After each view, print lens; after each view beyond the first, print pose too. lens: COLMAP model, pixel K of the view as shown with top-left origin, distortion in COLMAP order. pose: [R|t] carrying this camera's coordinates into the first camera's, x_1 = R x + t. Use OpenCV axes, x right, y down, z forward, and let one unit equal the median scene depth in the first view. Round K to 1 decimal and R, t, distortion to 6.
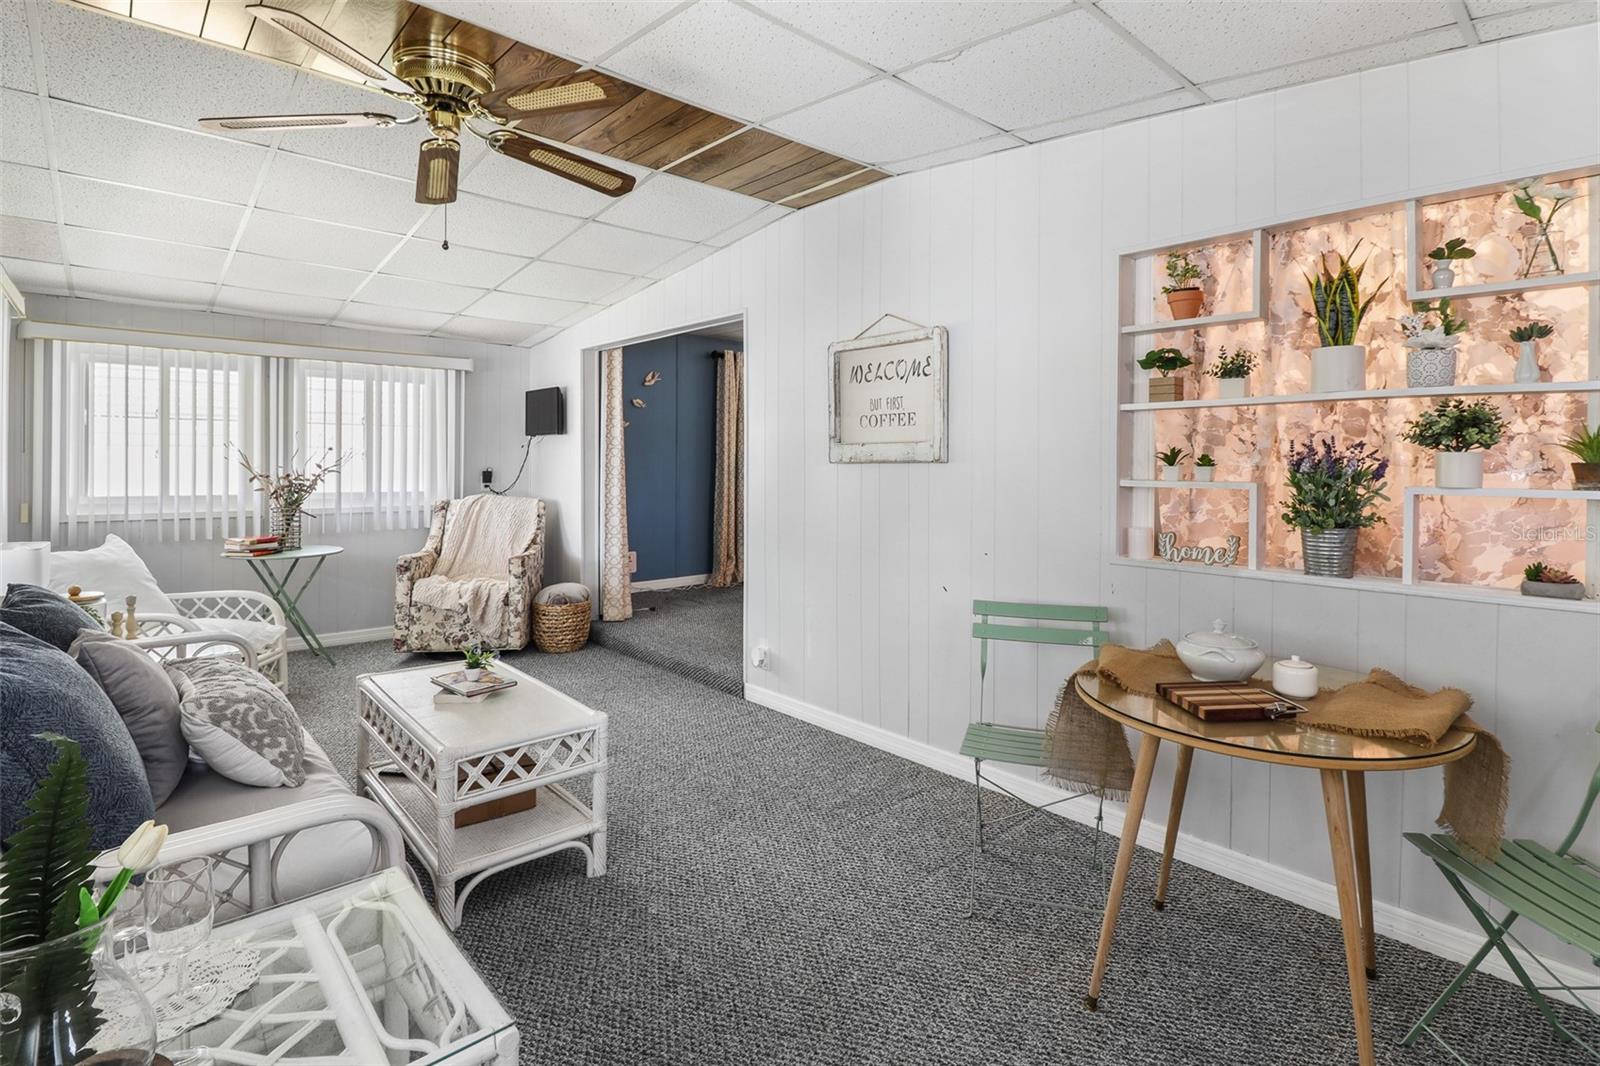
lens RADIAL K [[763.6, 0, 807.9], [0, 763.6, 465.4], [0, 0, 1]] dist [-0.011039, -0.007046]
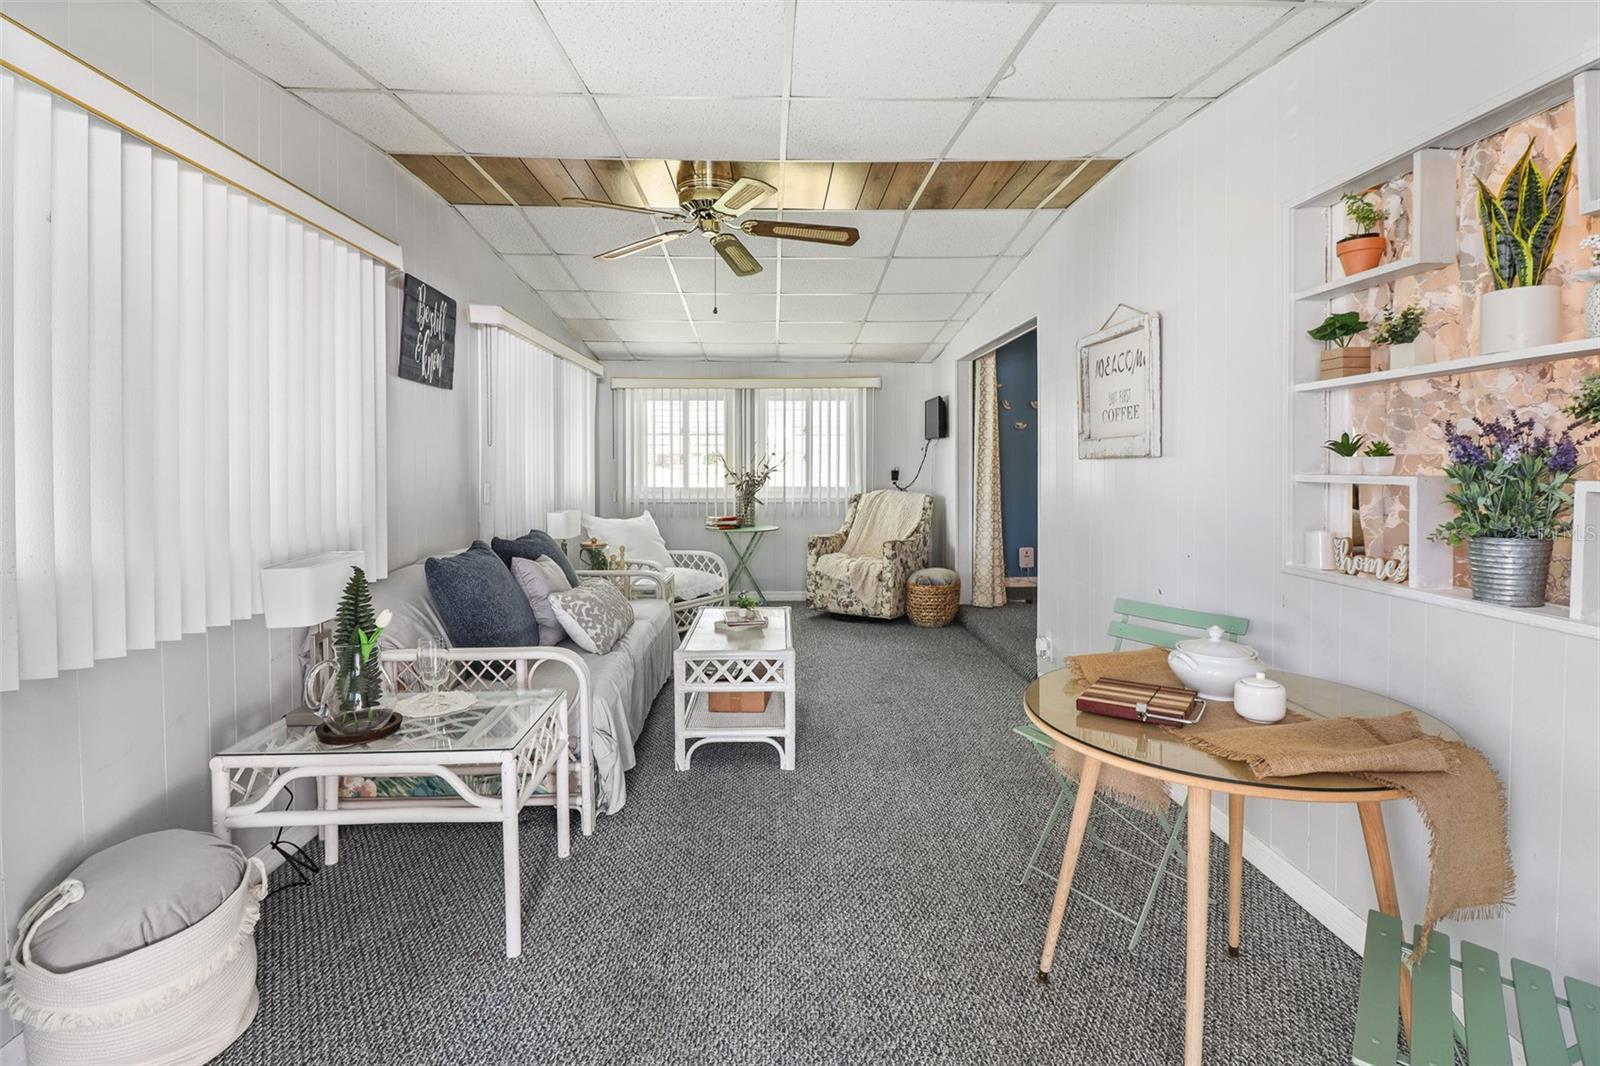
lens RADIAL K [[763.6, 0, 804.3], [0, 763.6, 473.5], [0, 0, 1]] dist [-0.011039, -0.007046]
pose [[0.759899, 0.000391, -0.650041, 0.337078], [0.004085, 0.999977, 0.005377, 0.007179], [0.650028, -0.006741, 0.759880, 0.004317]]
